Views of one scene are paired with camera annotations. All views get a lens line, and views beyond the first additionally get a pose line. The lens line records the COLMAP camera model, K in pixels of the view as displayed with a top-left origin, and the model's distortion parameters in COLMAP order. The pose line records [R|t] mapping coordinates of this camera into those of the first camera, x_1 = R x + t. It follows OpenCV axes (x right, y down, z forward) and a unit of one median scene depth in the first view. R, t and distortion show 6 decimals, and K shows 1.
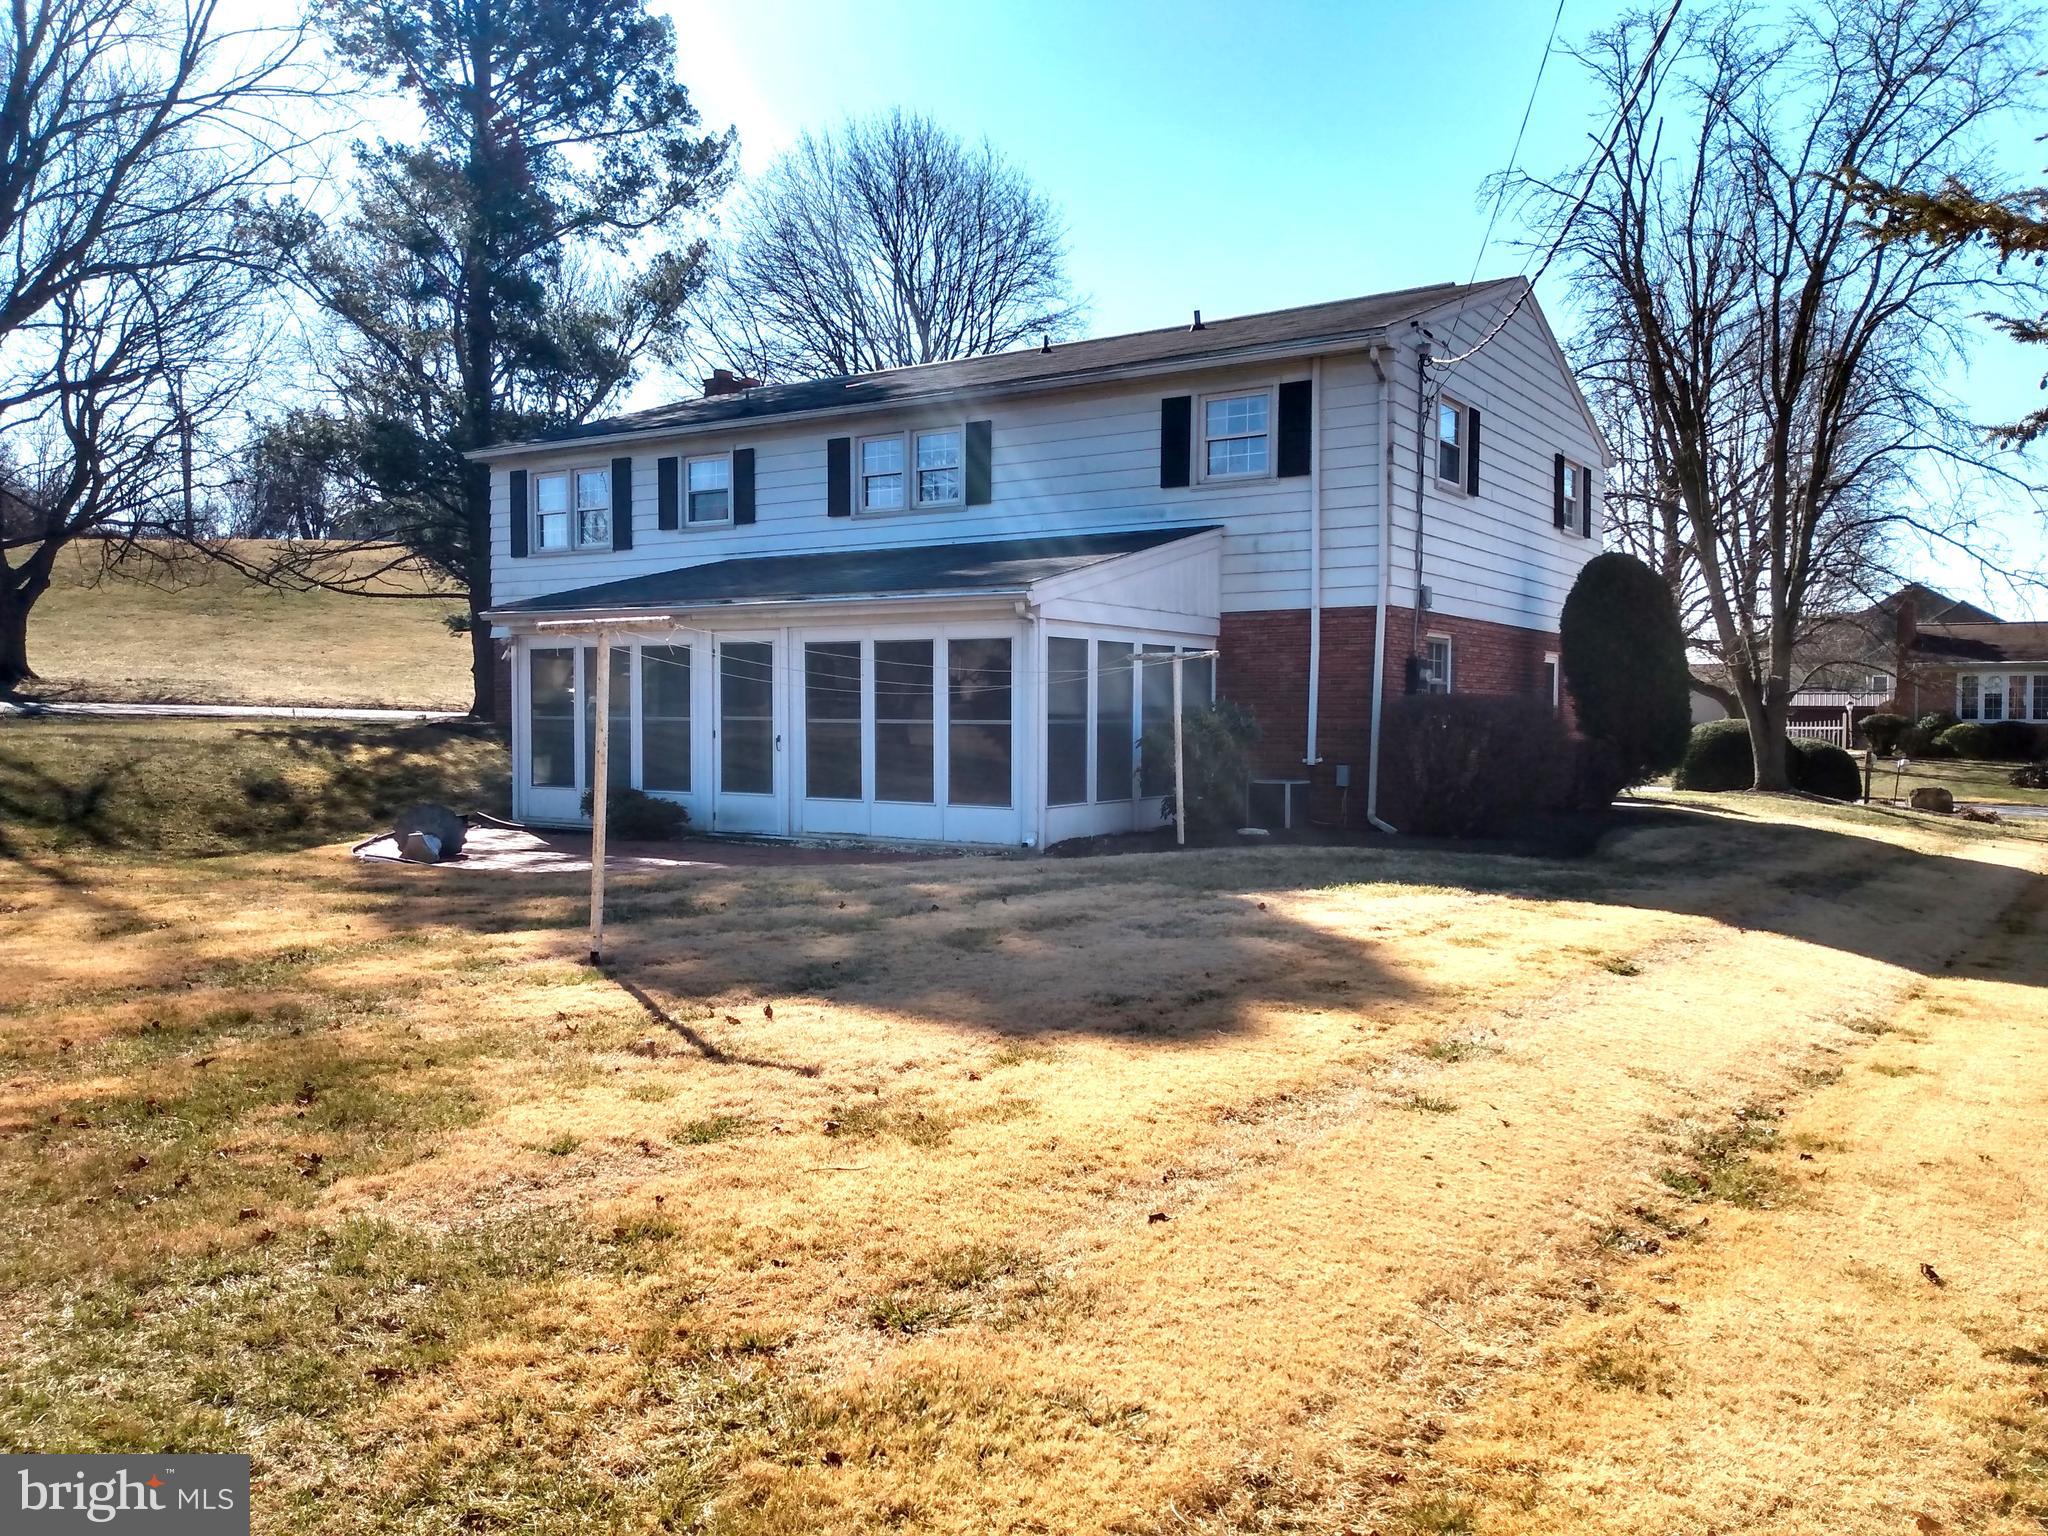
lens RADIAL K [[1569.9, 0, 1024.0], [0, 1569.9, 768.0], [0, 0, 1]] dist [0.132433, -0.253129]
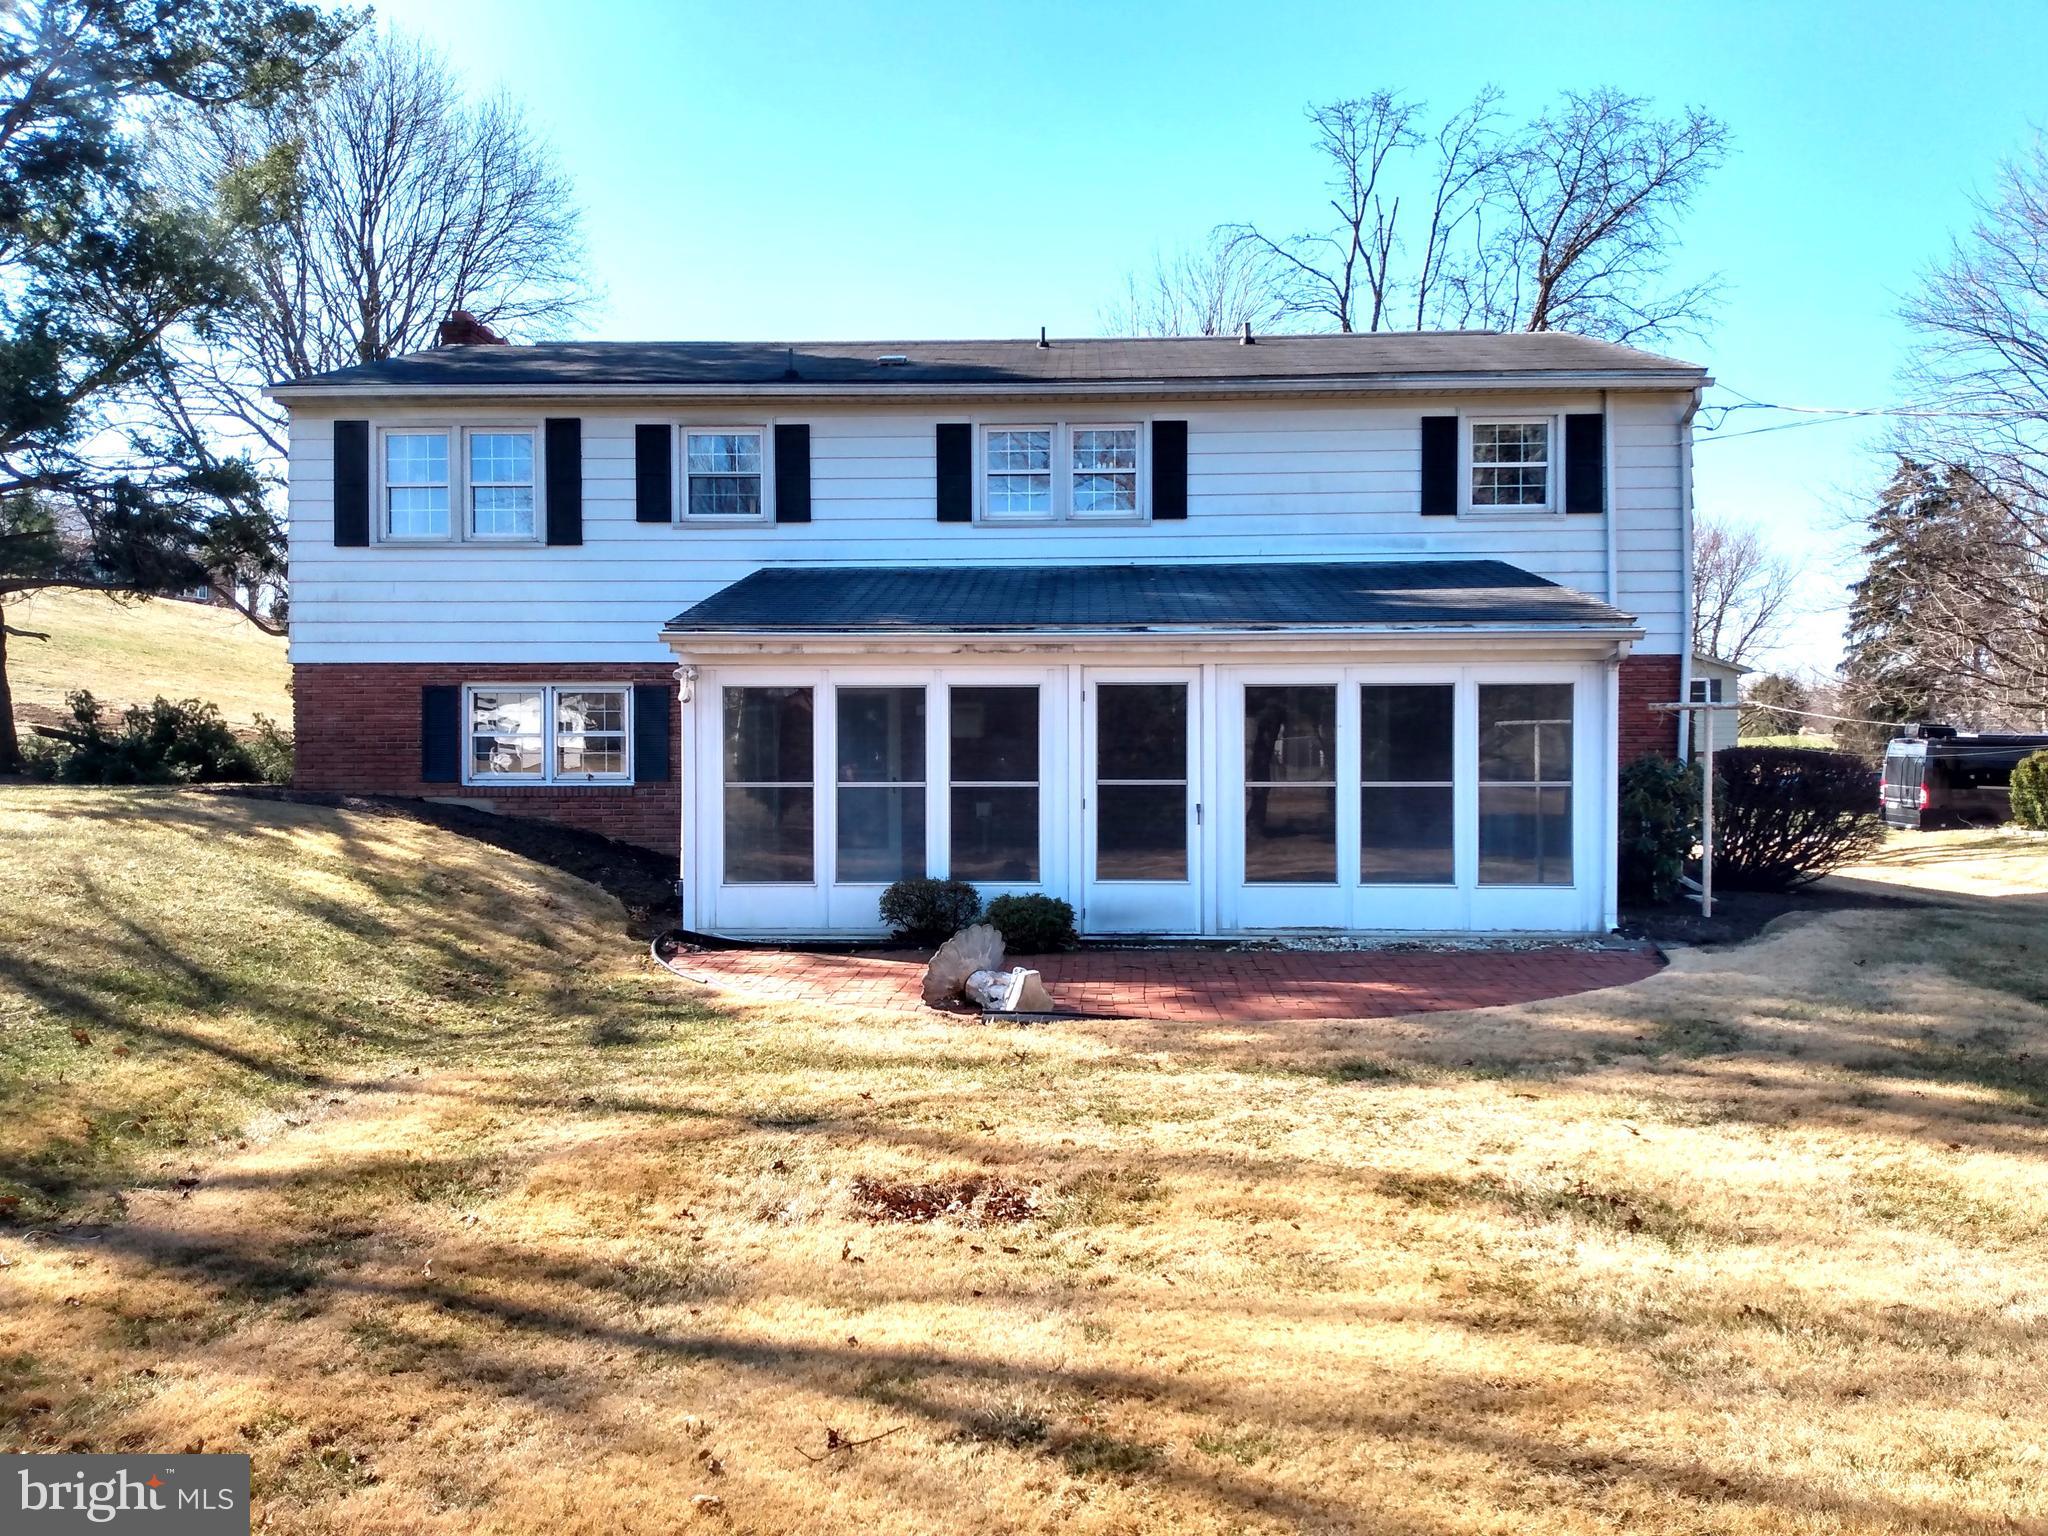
lens RADIAL K [[1569.9, 0, 1024.0], [0, 1569.9, 768.0], [0, 0, 1]] dist [0.132433, -0.253129]
pose [[0.853441, -0.011226, 0.521069, -0.597140], [0.023216, 0.999594, -0.016489, -0.026119], [-0.520672, 0.026170, 0.853355, 0.369737]]
